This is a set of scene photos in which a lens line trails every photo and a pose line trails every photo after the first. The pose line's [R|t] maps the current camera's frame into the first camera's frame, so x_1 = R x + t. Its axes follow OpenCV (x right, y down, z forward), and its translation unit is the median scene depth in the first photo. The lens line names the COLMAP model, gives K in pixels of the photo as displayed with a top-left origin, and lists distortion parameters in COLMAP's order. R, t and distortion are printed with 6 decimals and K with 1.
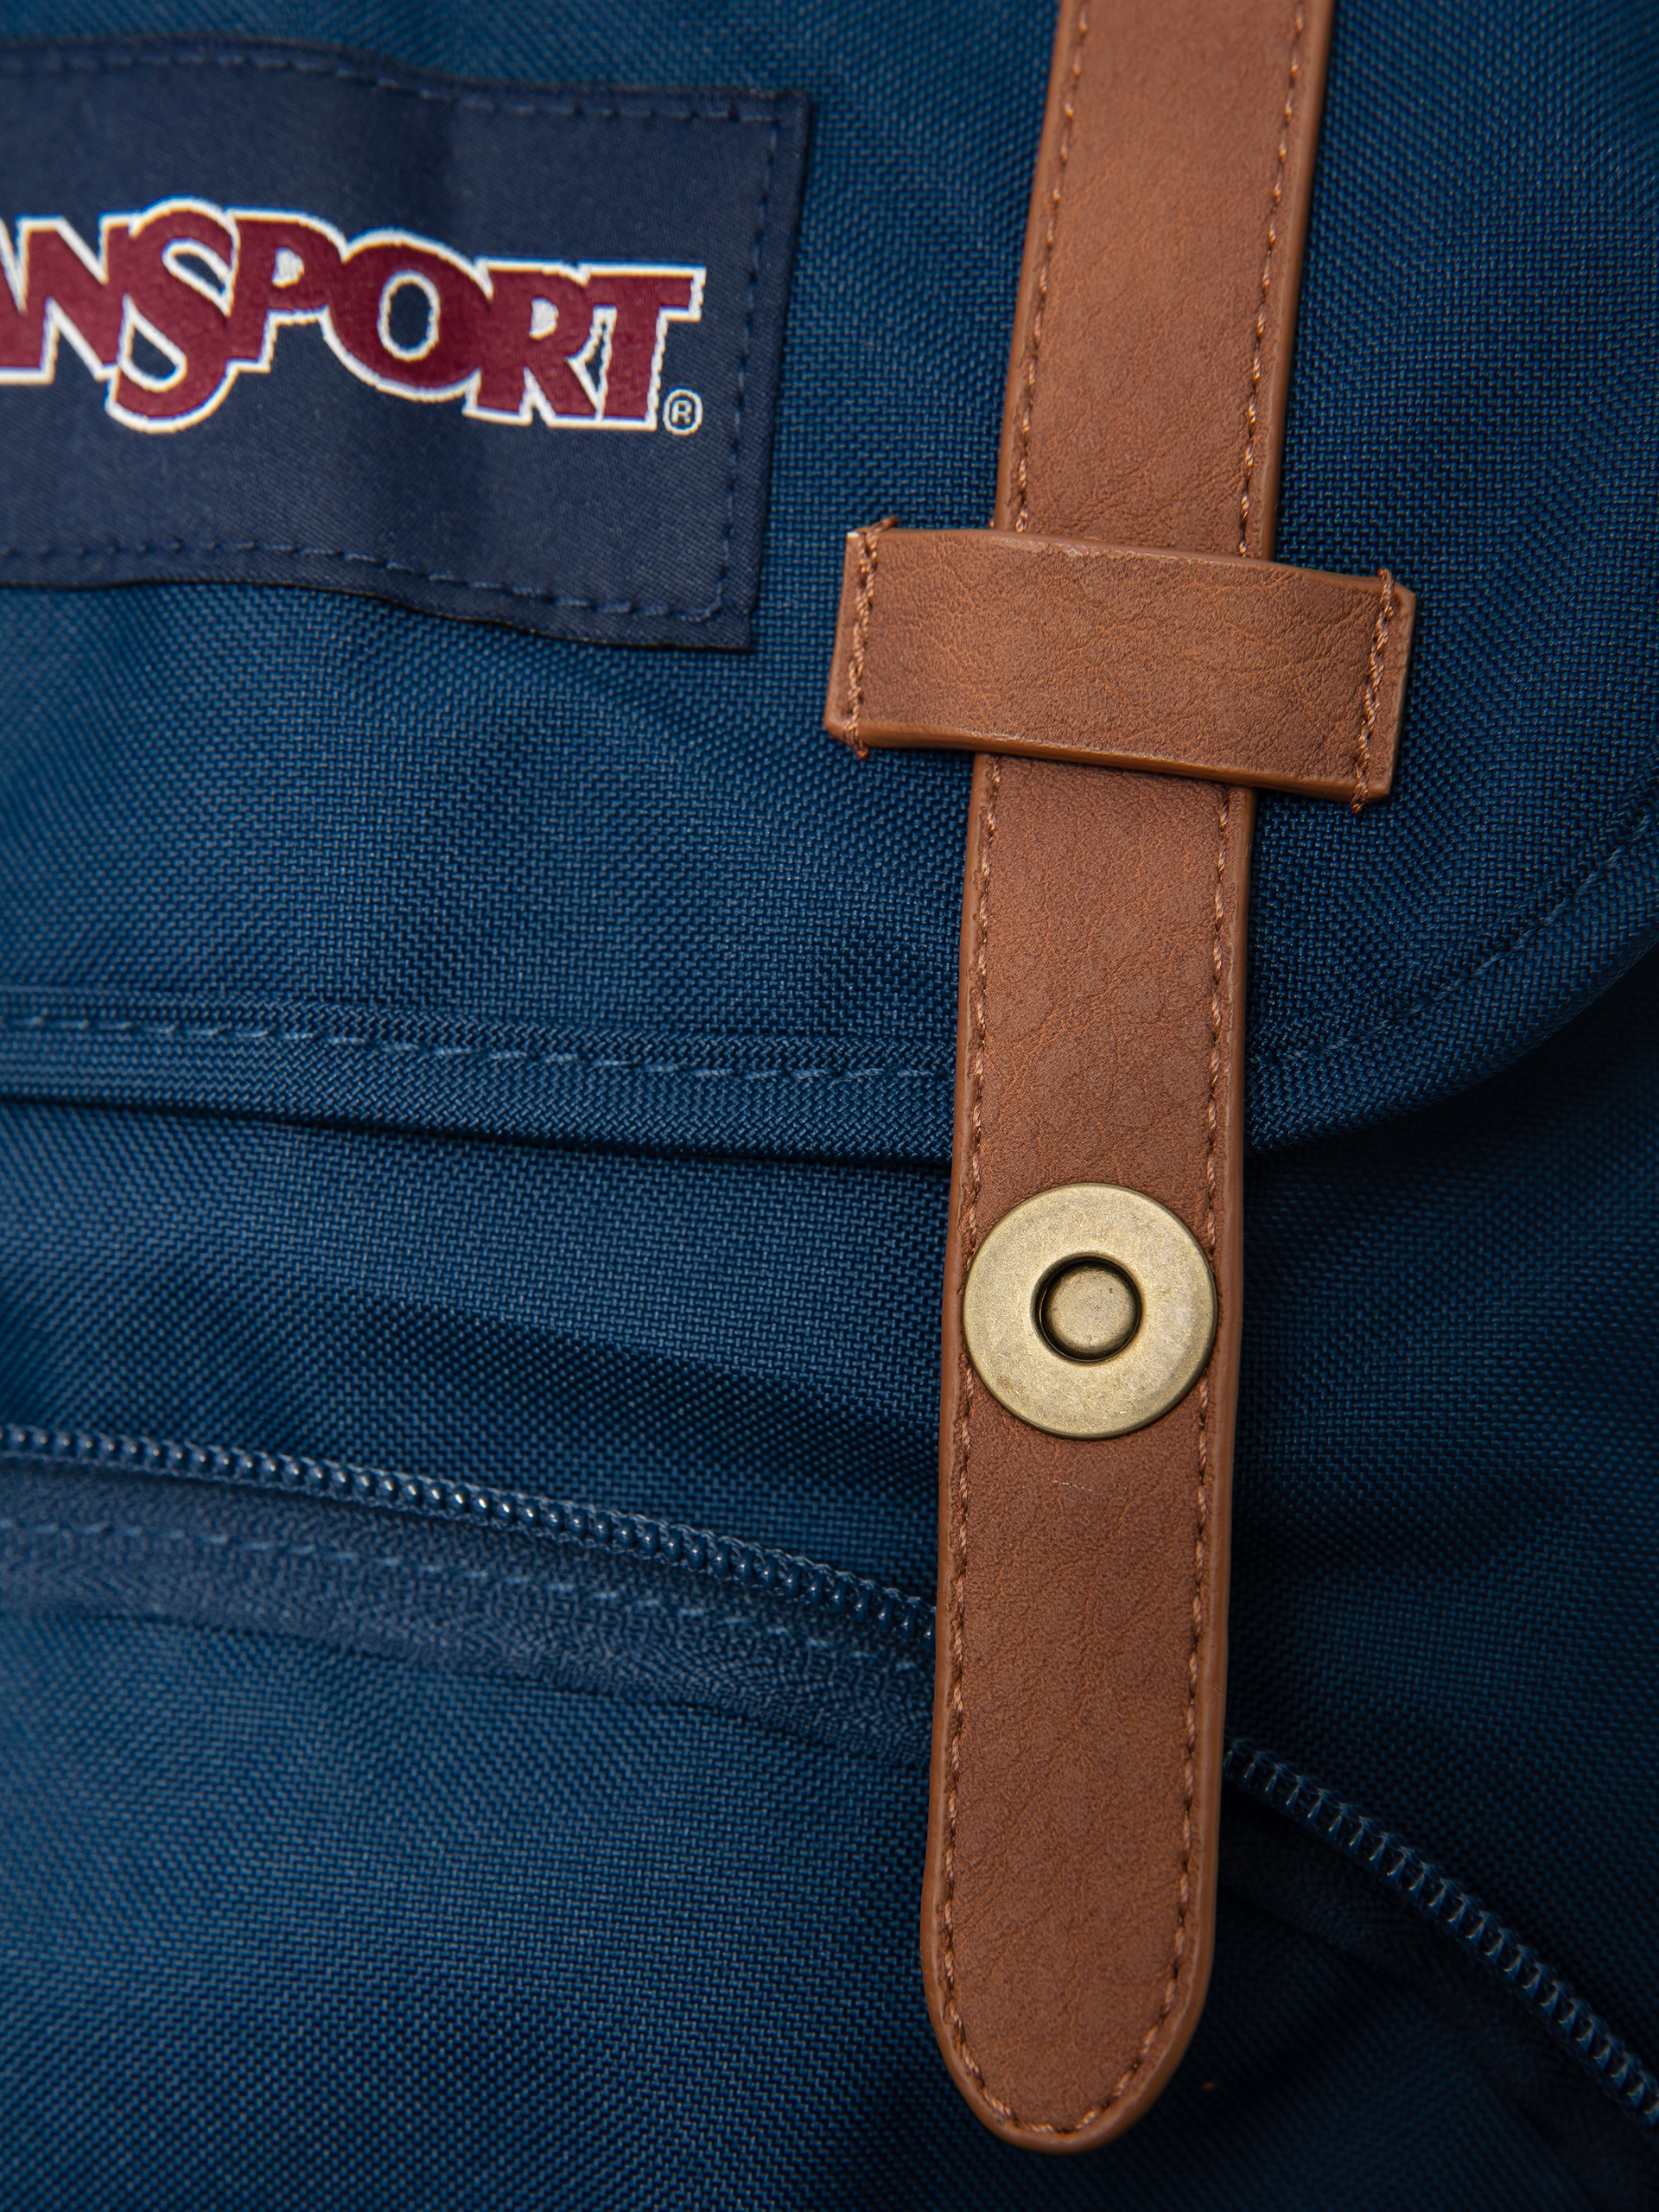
lens RADIAL K [[4270.0, 0, 940.1], [0, 4270.0, 1105.8], [0, 0, 1]] dist [0.089382, -0.247728]
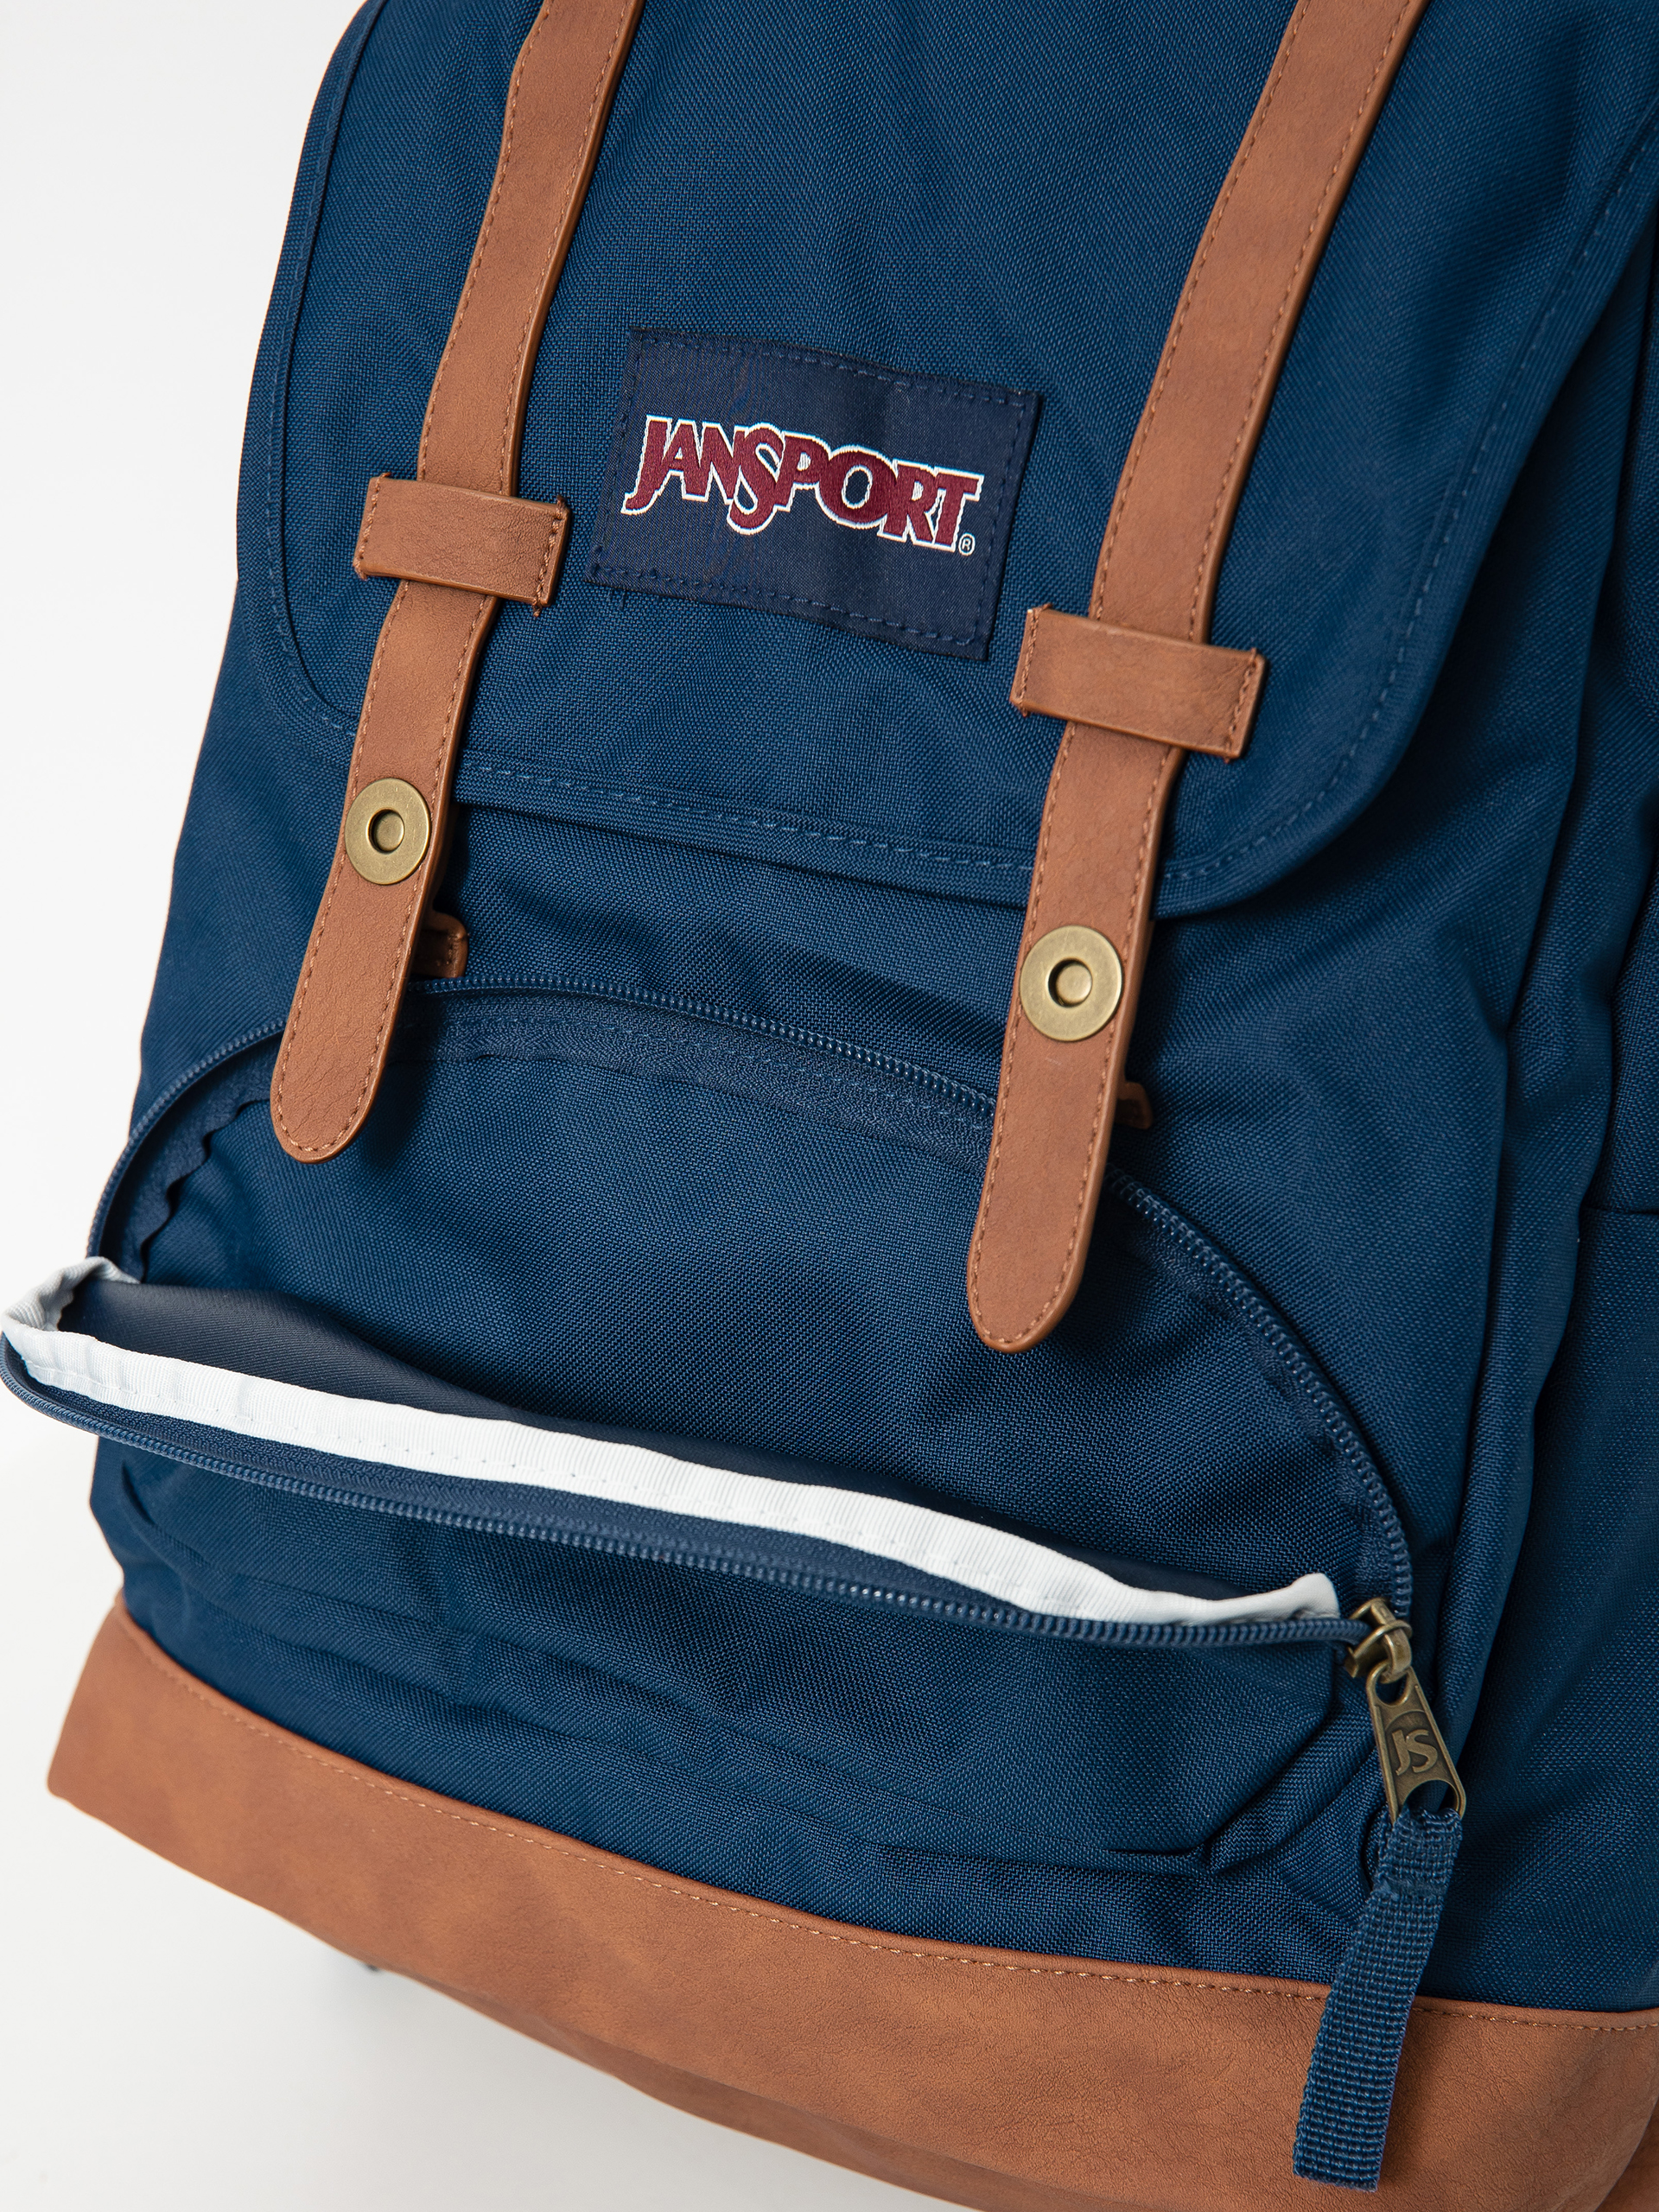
lens RADIAL K [[5318.3, 0, 829.5], [0, 5318.3, 1106.0], [0, 0, 1]] dist [0.405833, 0.067275]
pose [[0.928005, 0.105508, -0.357316, 0.847261], [-0.078220, 0.992863, 0.090022, -0.118449], [0.364264, -0.055591, 0.929635, -1.490880]]
